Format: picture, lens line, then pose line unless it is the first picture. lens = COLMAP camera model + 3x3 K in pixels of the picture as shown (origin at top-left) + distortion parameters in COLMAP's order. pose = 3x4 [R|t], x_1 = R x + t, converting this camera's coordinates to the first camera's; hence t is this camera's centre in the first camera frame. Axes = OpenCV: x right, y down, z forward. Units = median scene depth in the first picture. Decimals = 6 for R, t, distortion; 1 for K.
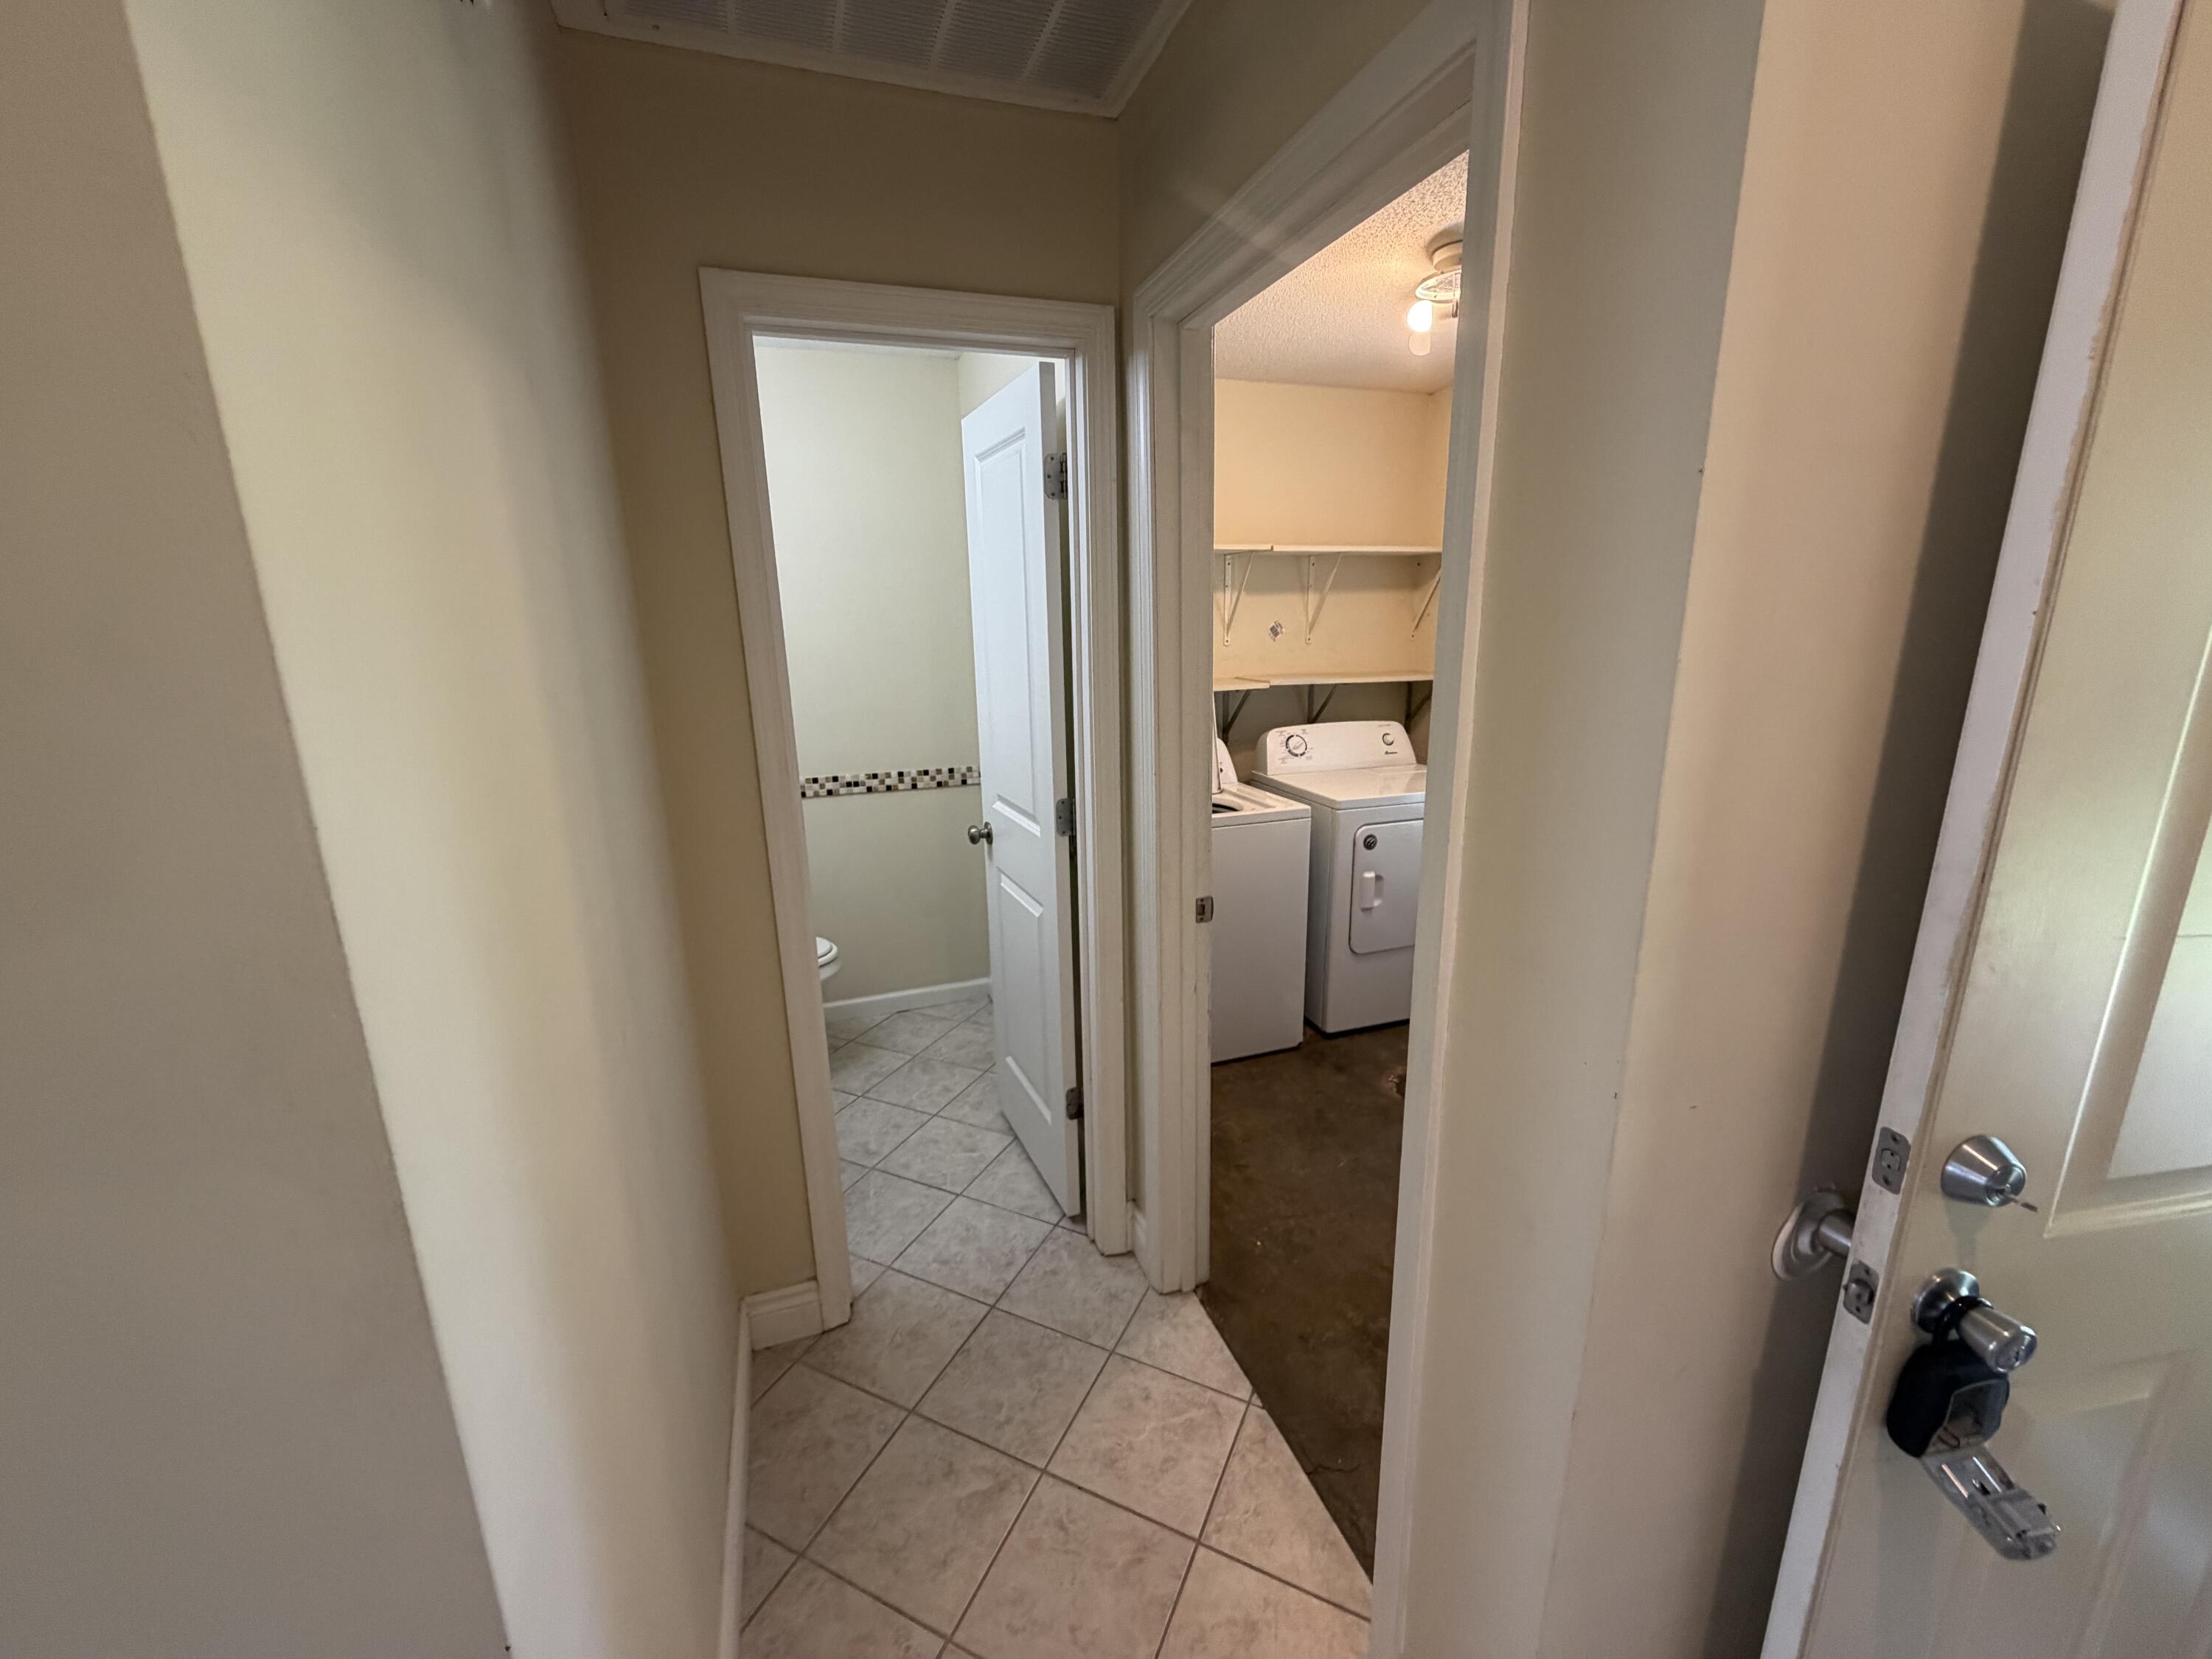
lens RADIAL K [[880.8, 0, 1100.5], [0, 880.8, 827.8], [0, 0, 1]] dist [-0.000704, -0.000440]
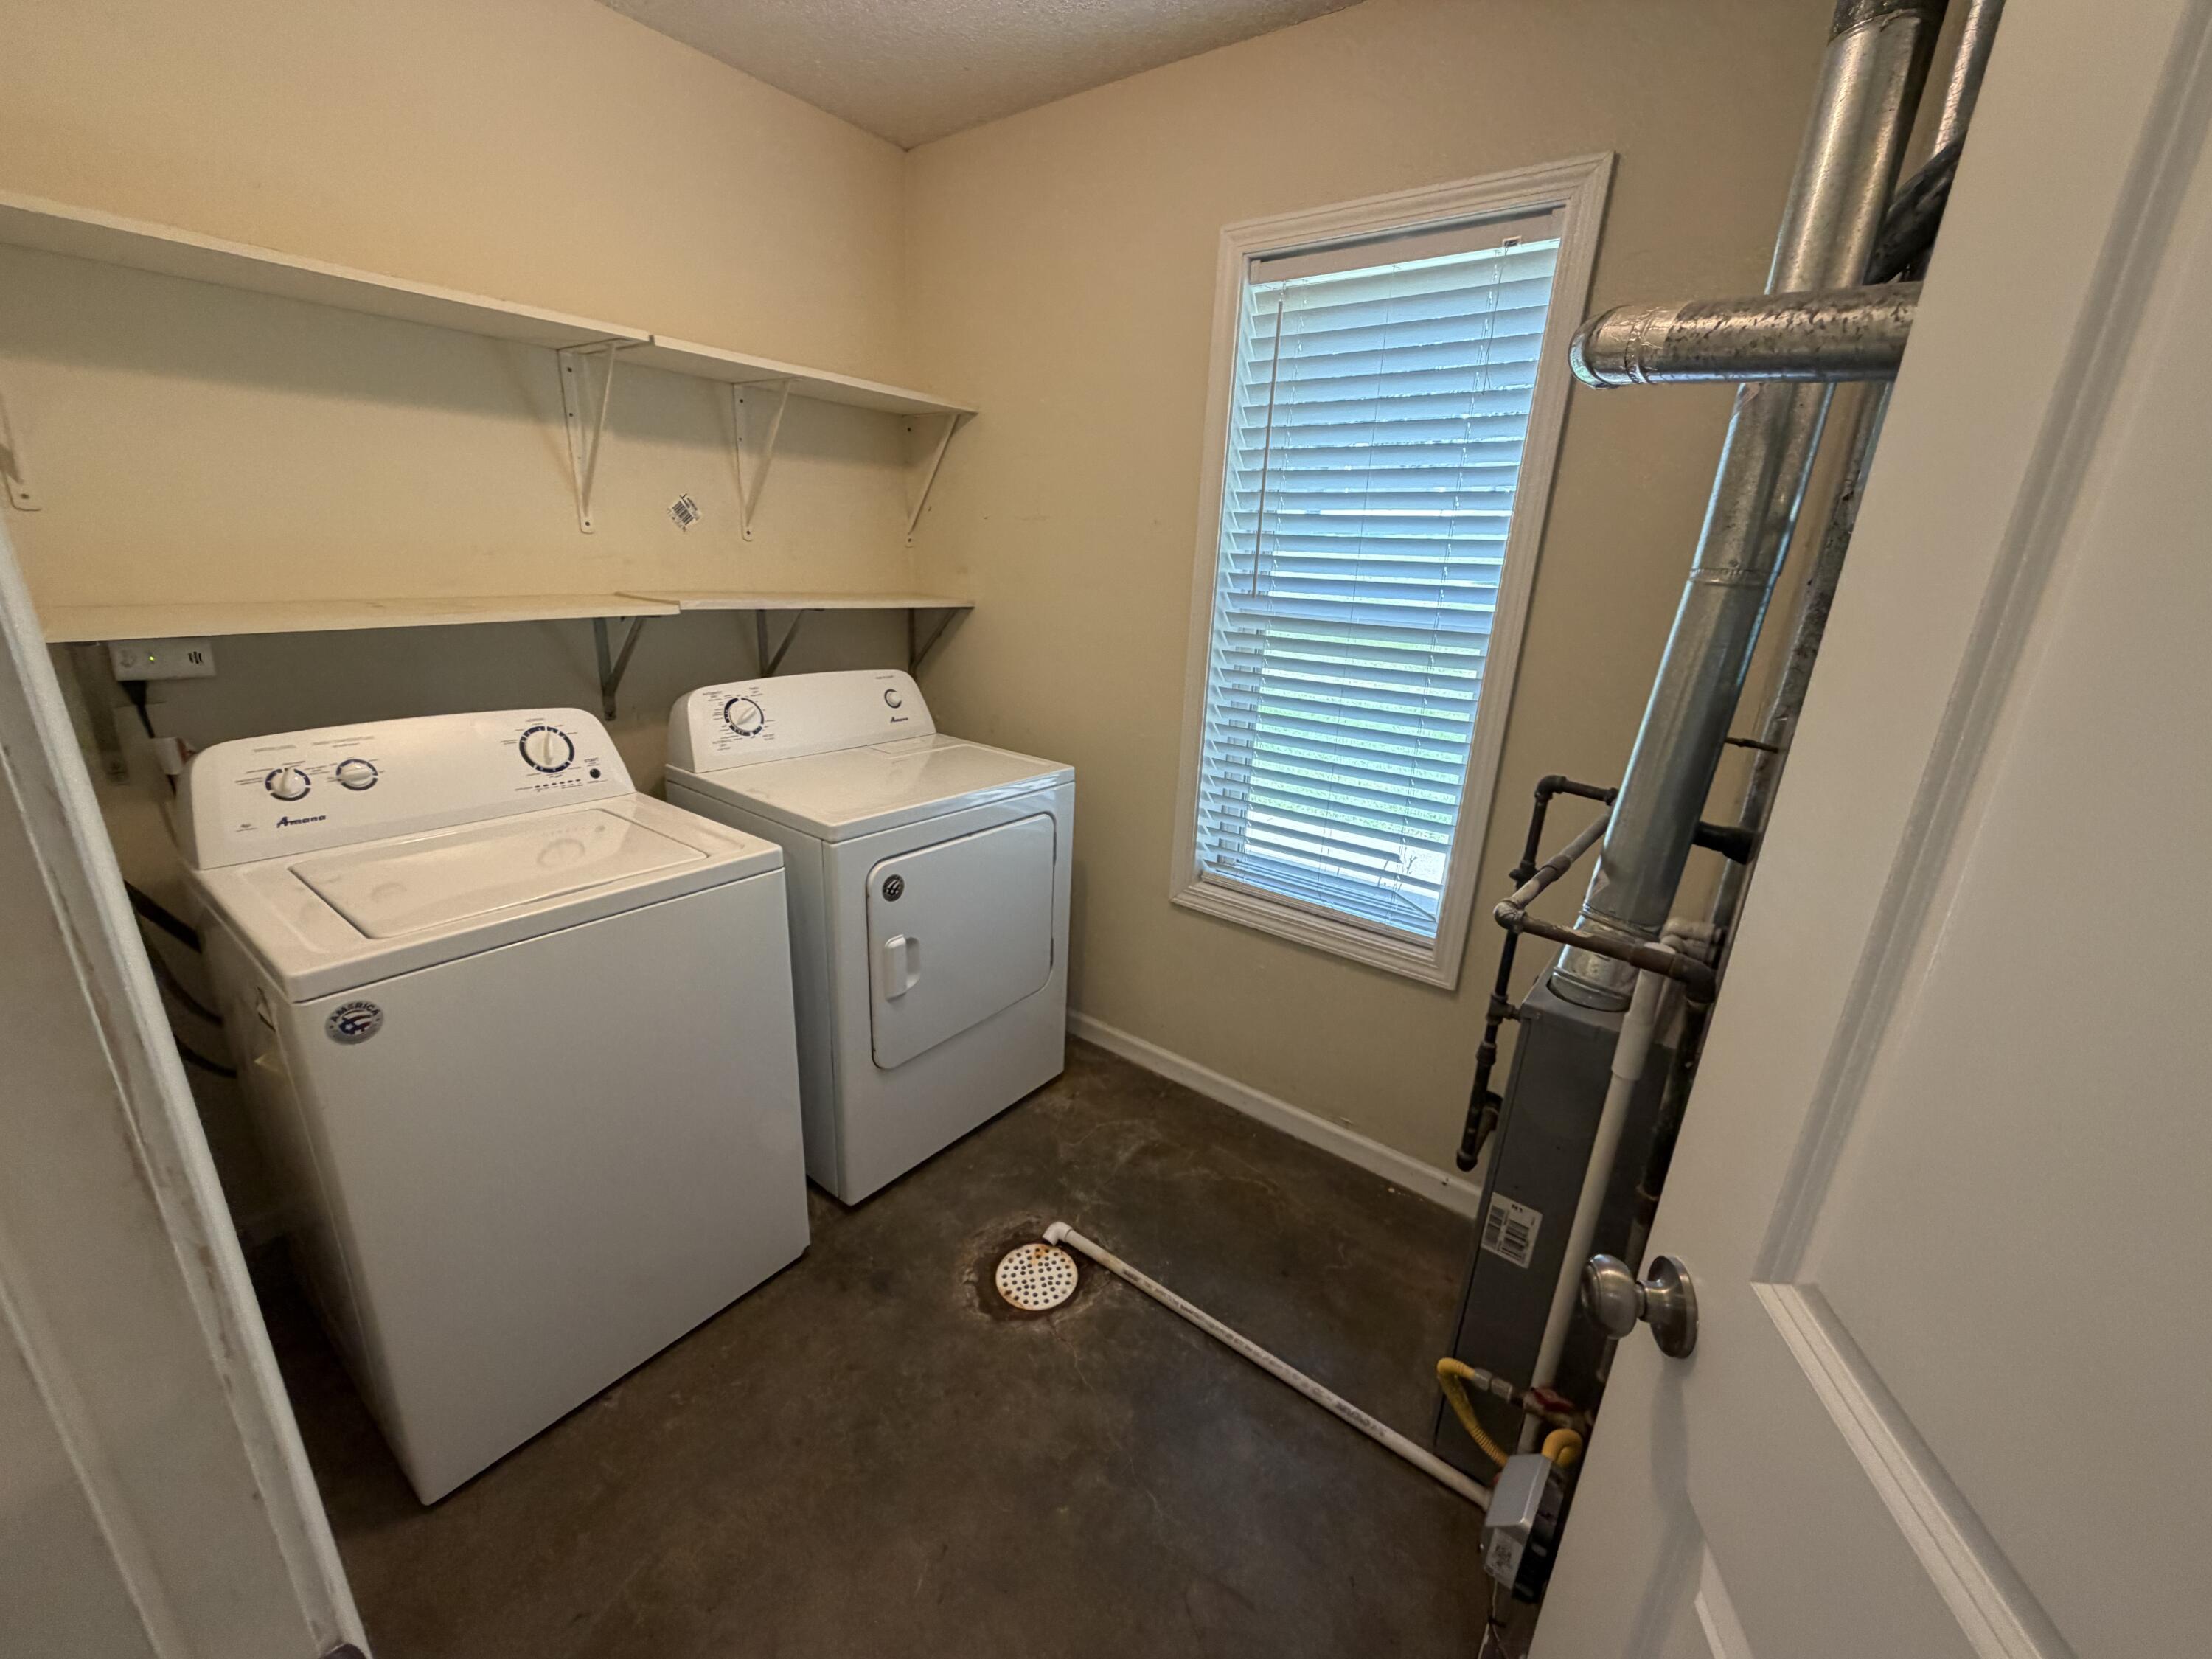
lens RADIAL K [[880.8, 0, 1098.3], [0, 880.8, 835.6], [0, 0, 1]] dist [-0.000704, -0.000440]
pose [[0.835213, -0.114705, 0.537831, 0.096810], [0.068826, 0.992118, 0.104710, -0.060358], [-0.545603, -0.050438, 0.836525, 0.386097]]
